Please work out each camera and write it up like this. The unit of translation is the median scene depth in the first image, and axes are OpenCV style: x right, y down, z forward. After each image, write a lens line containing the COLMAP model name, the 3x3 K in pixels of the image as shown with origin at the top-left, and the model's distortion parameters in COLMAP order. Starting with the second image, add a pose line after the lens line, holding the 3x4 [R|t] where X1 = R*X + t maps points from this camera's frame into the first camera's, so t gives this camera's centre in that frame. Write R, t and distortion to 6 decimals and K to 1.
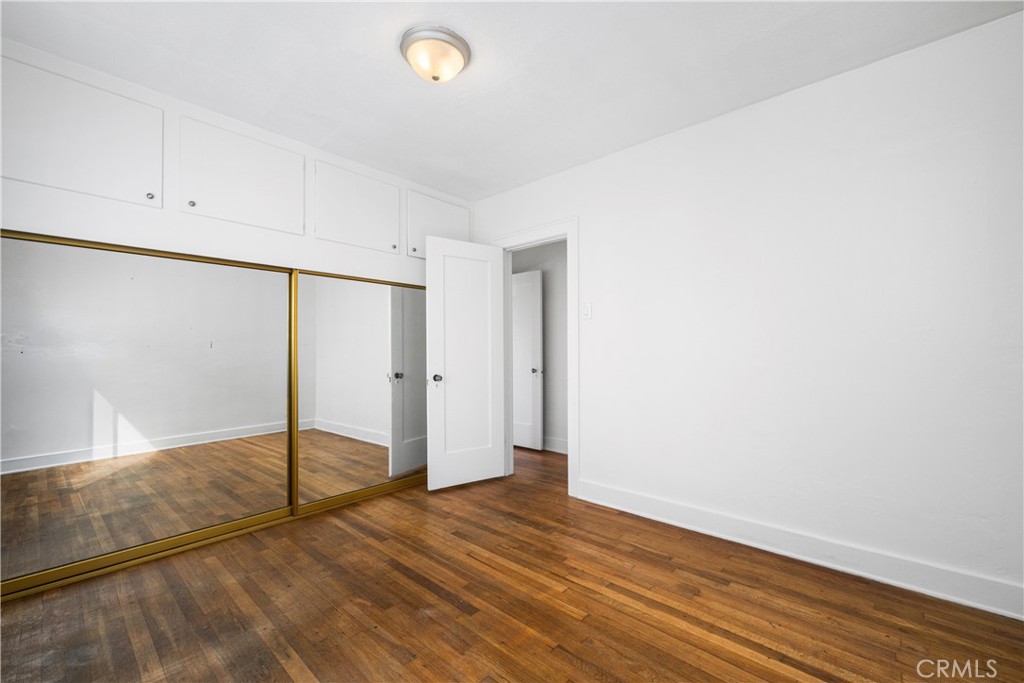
lens RADIAL K [[417.9, 0, 509.7], [0, 417.9, 349.7], [0, 0, 1]] dist [-0.001313, 0.000418]
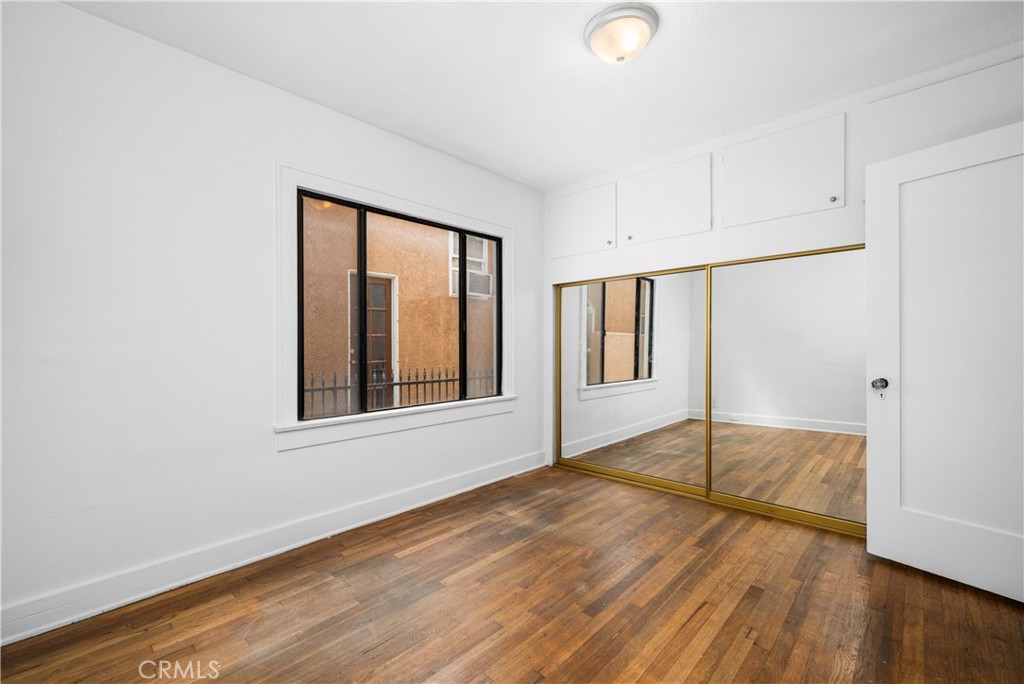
lens RADIAL K [[417.9, 0, 509.9], [0, 417.9, 343.1], [0, 0, 1]] dist [-0.001313, 0.000418]
pose [[-0.006608, -0.001272, -0.999977, 0.614214], [0.016678, 0.999860, -0.001382, -0.002631], [0.999839, -0.016686, -0.006586, 0.575463]]
